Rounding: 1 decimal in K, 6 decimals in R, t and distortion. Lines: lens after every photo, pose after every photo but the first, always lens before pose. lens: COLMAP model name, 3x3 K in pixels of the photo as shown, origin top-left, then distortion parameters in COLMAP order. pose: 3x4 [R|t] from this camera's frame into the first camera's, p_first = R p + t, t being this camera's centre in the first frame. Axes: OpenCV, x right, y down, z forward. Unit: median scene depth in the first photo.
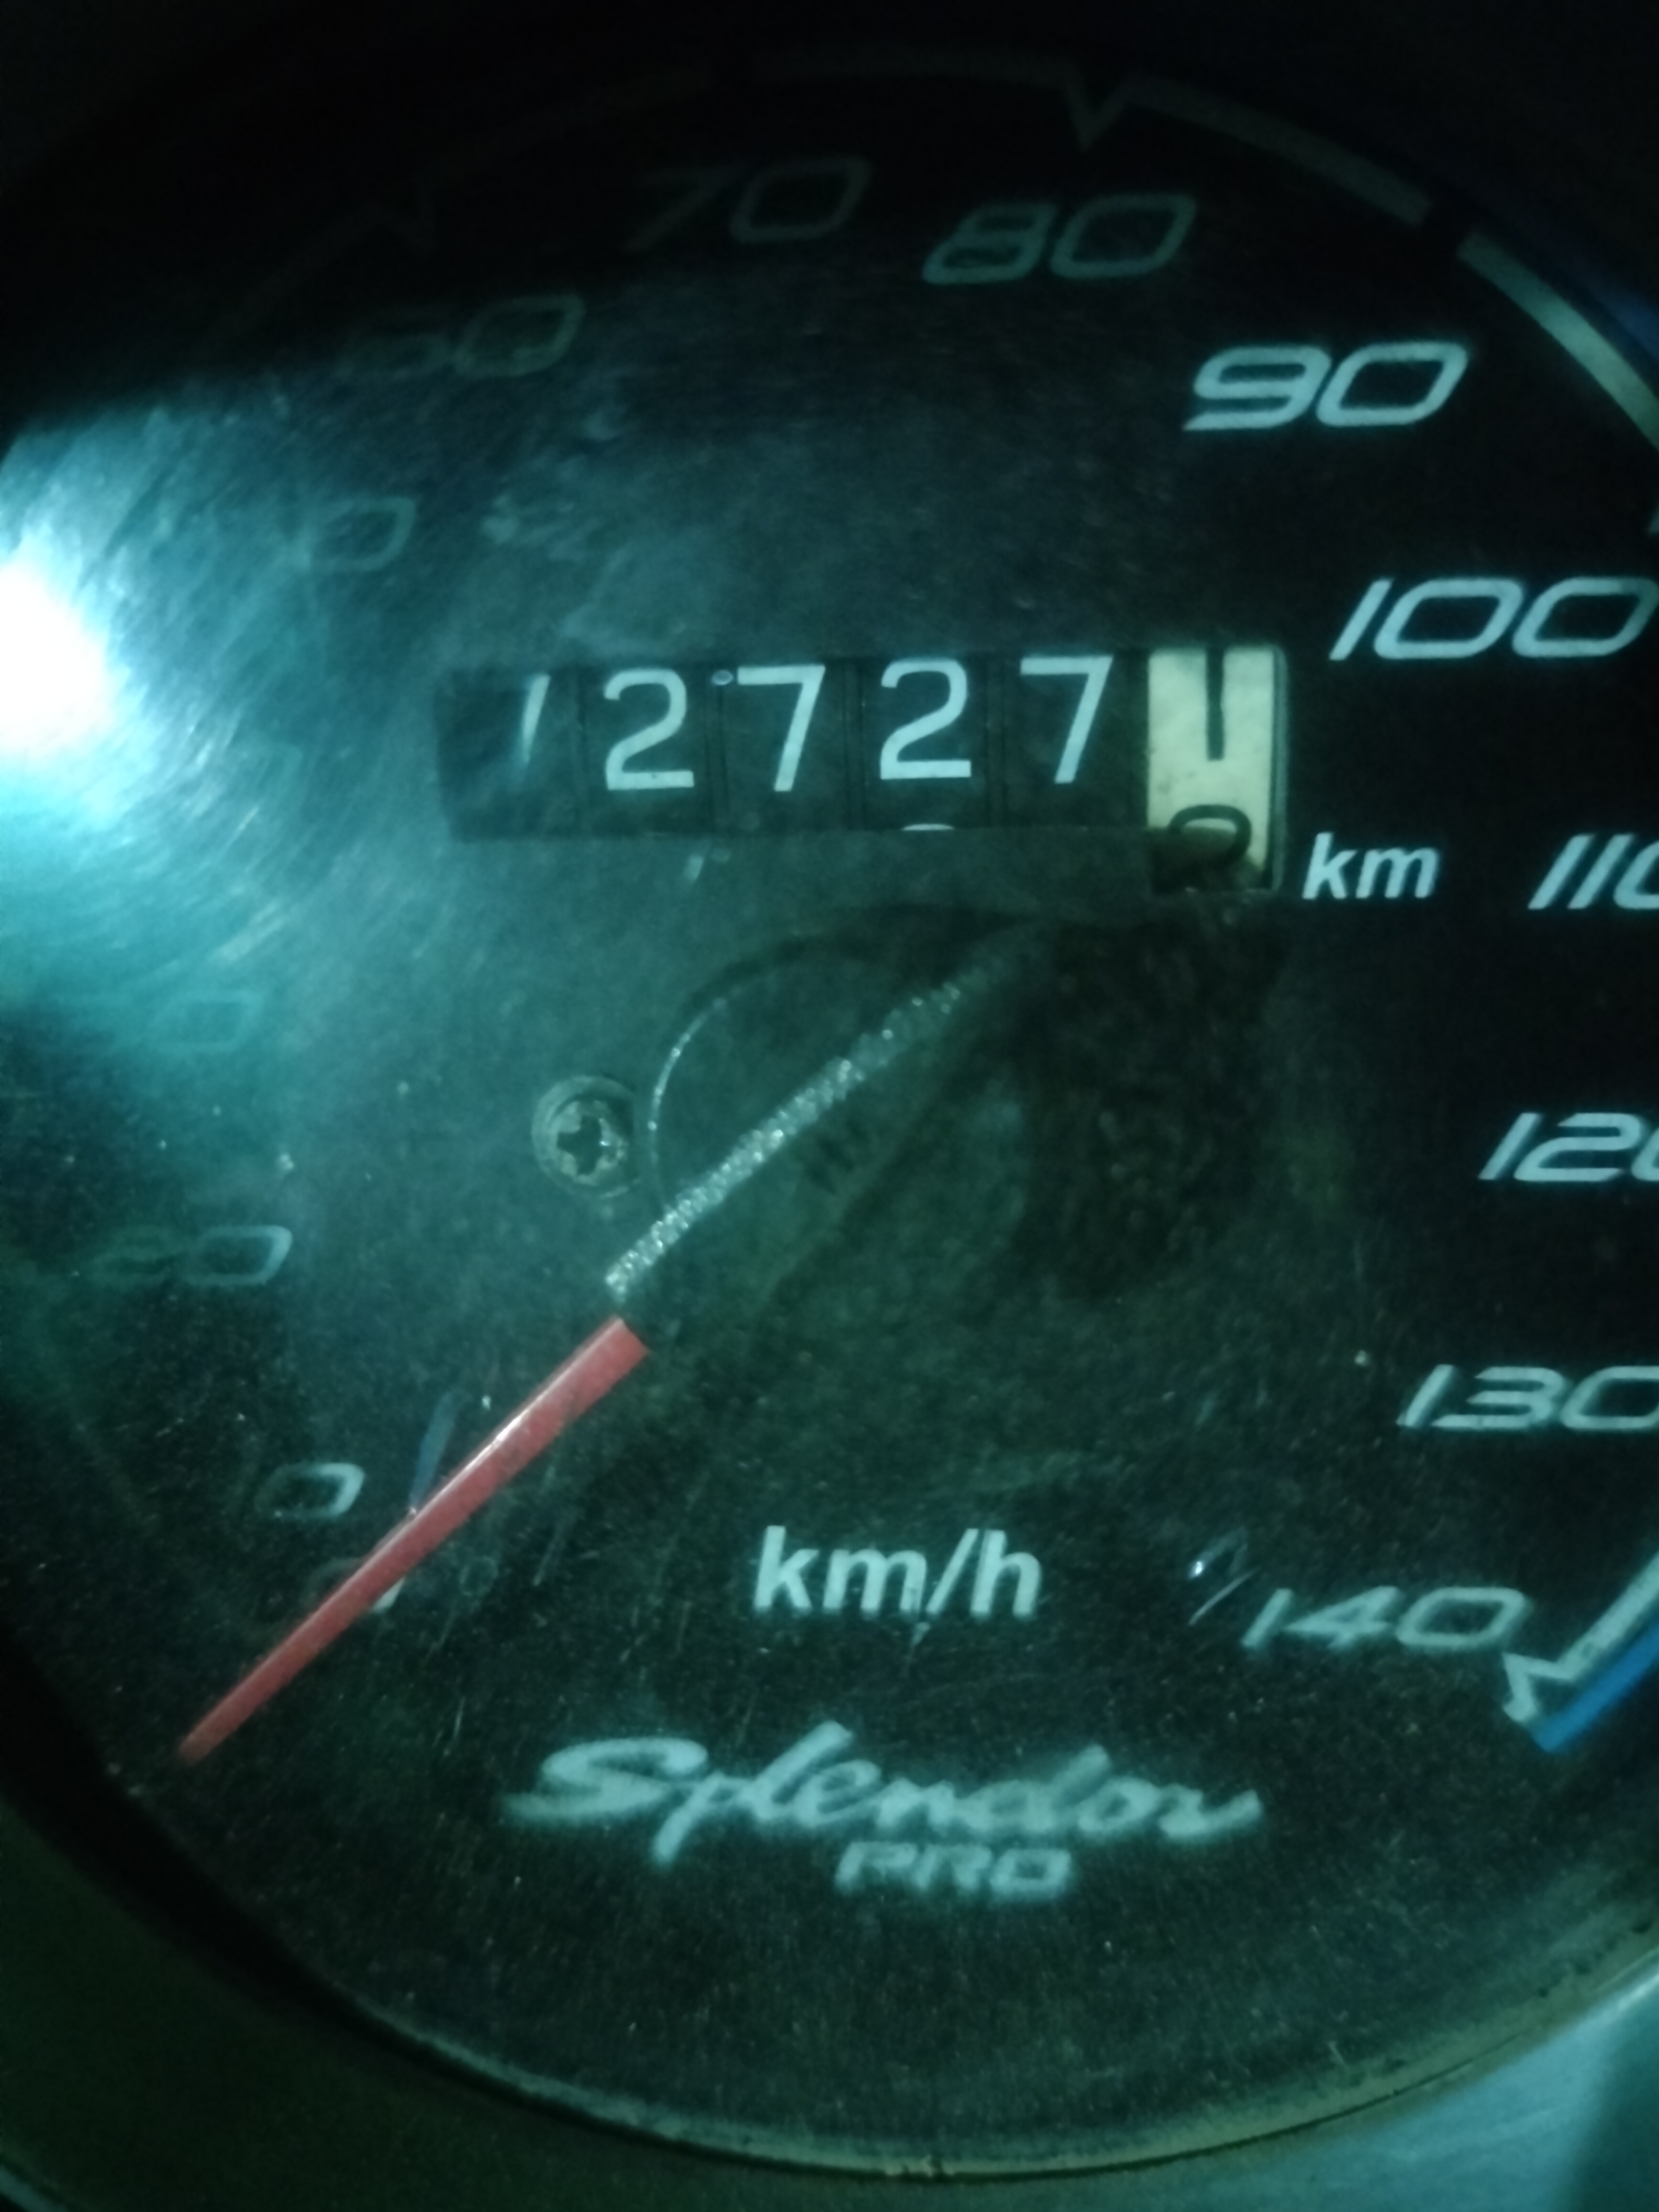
lens RADIAL K [[1871.6, 0, 828.8], [0, 1871.6, 1101.8], [0, 0, 1]] dist [-0.002536, -0.181648]
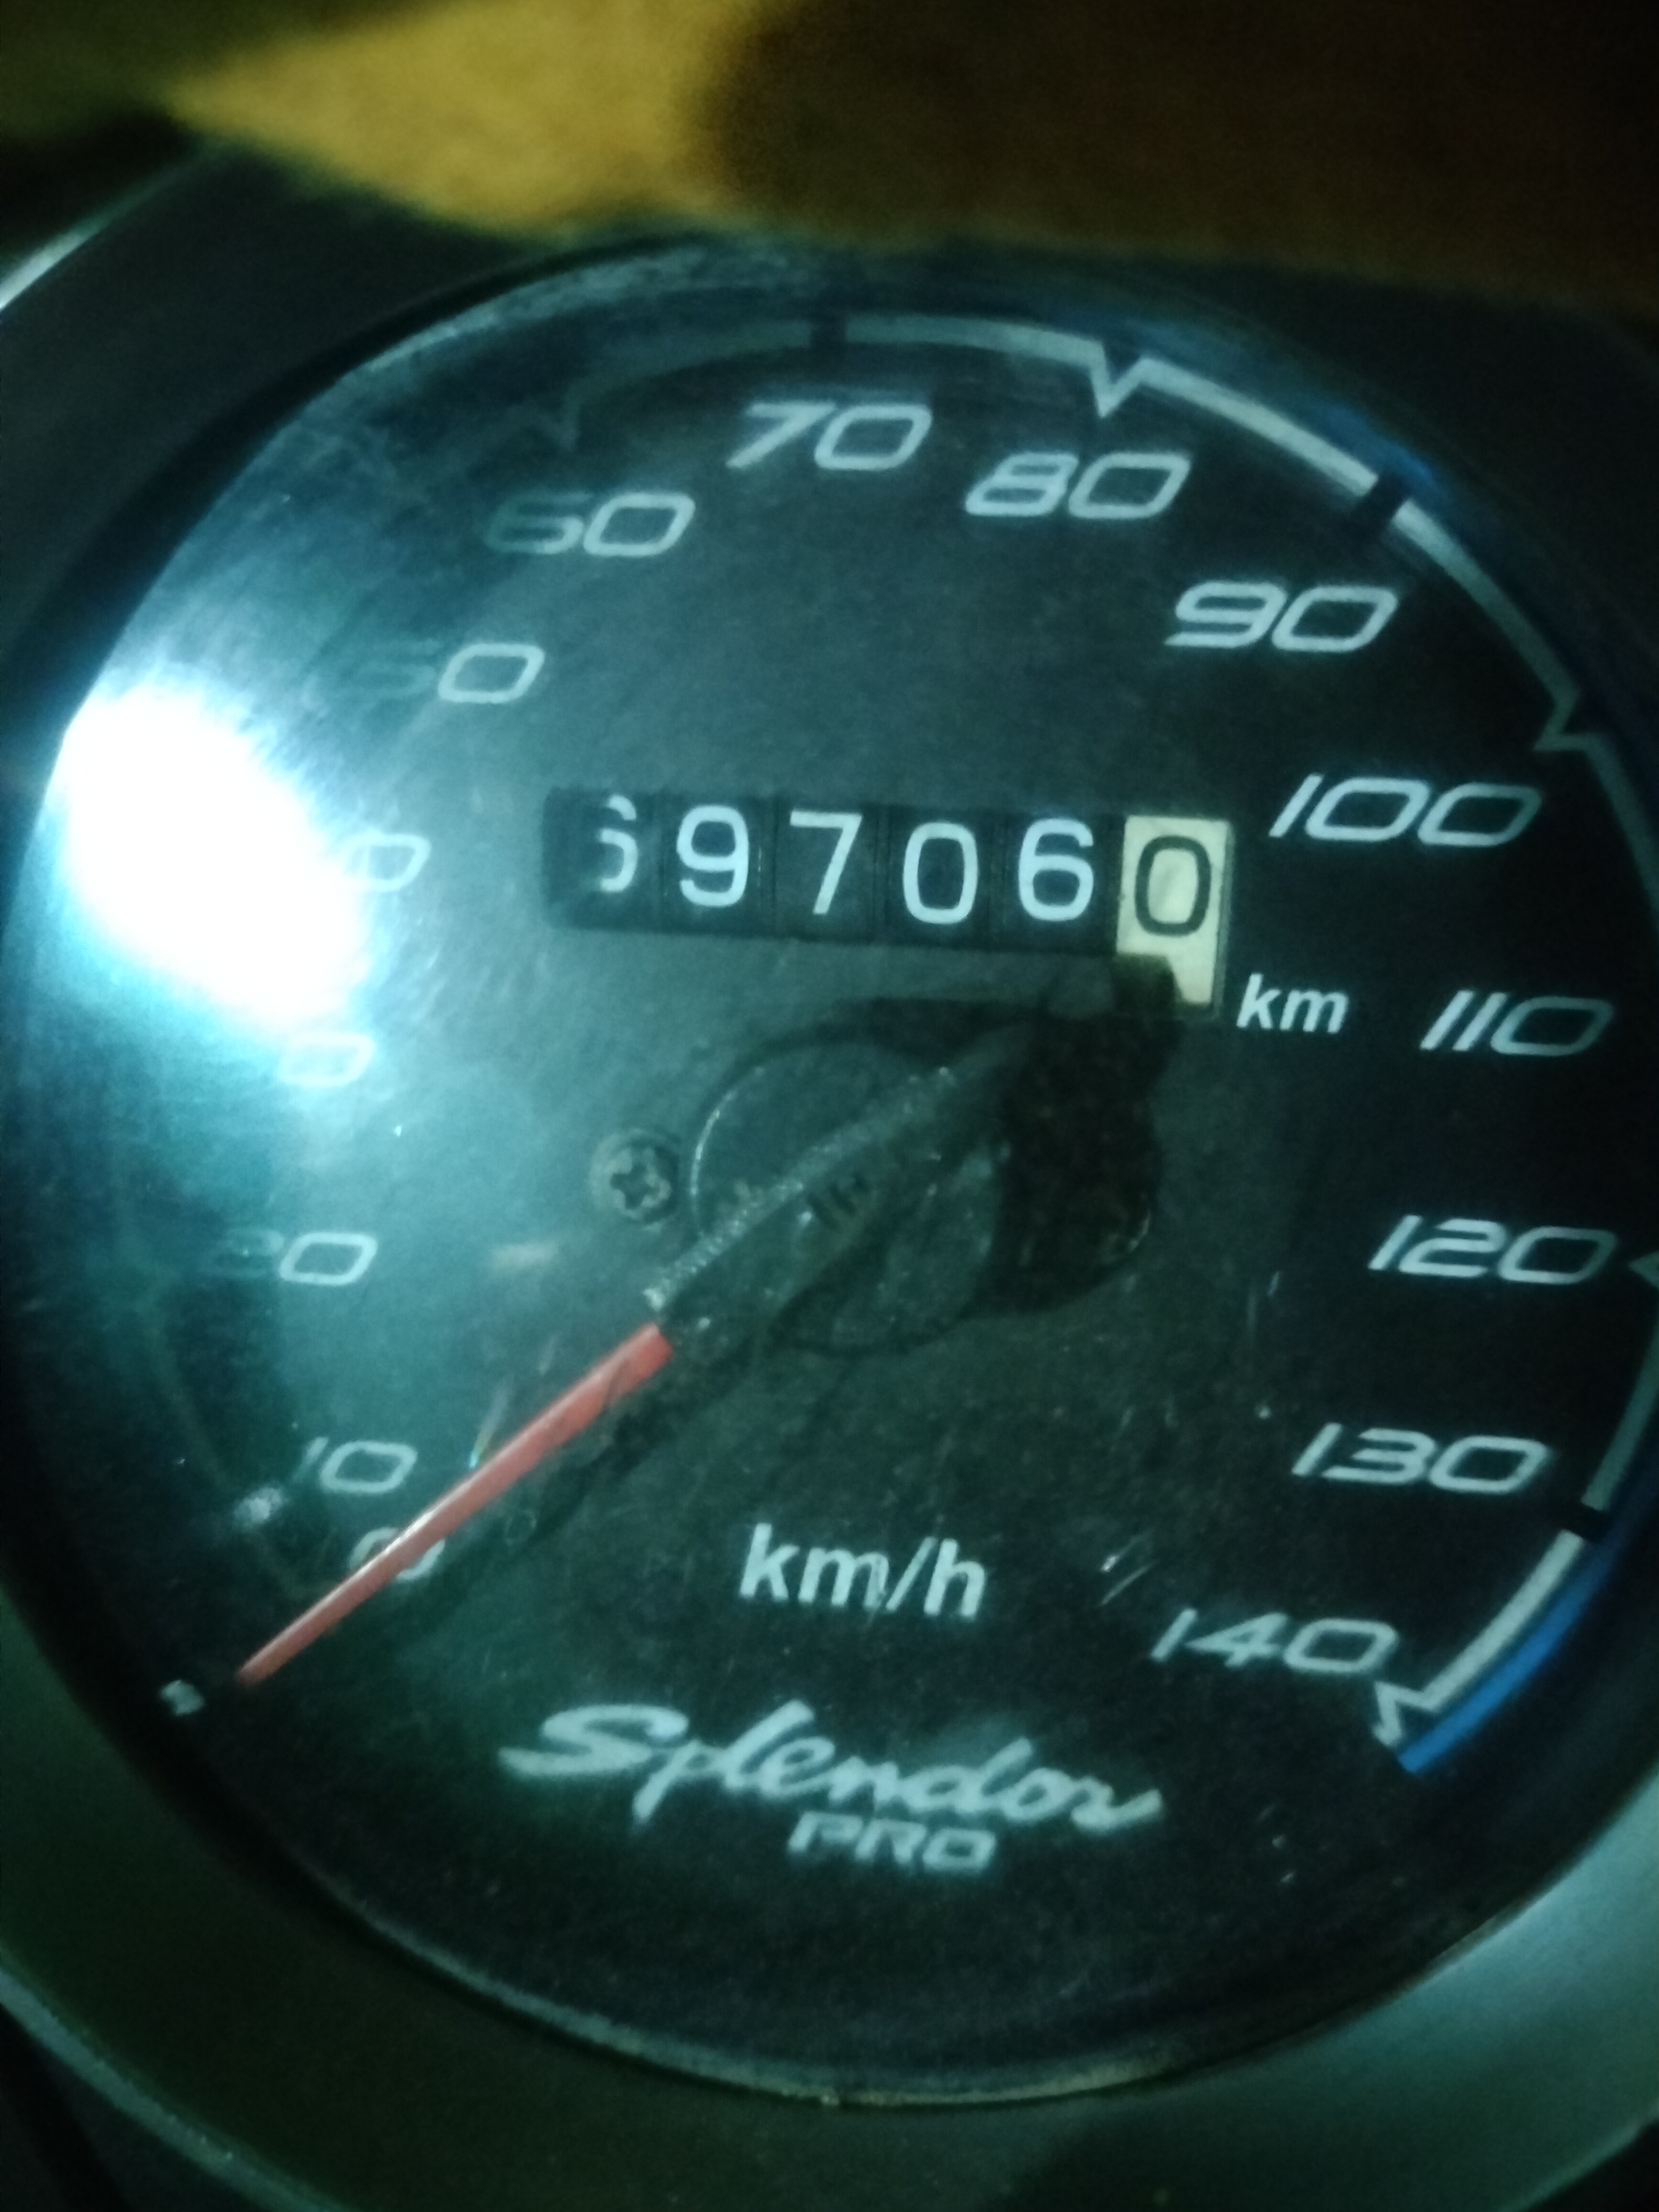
lens RADIAL K [[1915.4, 0, 830.3], [0, 1915.4, 1118.3], [0, 0, 1]] dist [-0.011956, -0.011239]
pose [[0.996924, 0.078367, -0.001349, -0.005186], [-0.078299, 0.994982, -0.062293, 0.045983], [-0.003540, 0.062207, 0.998057, -0.226830]]
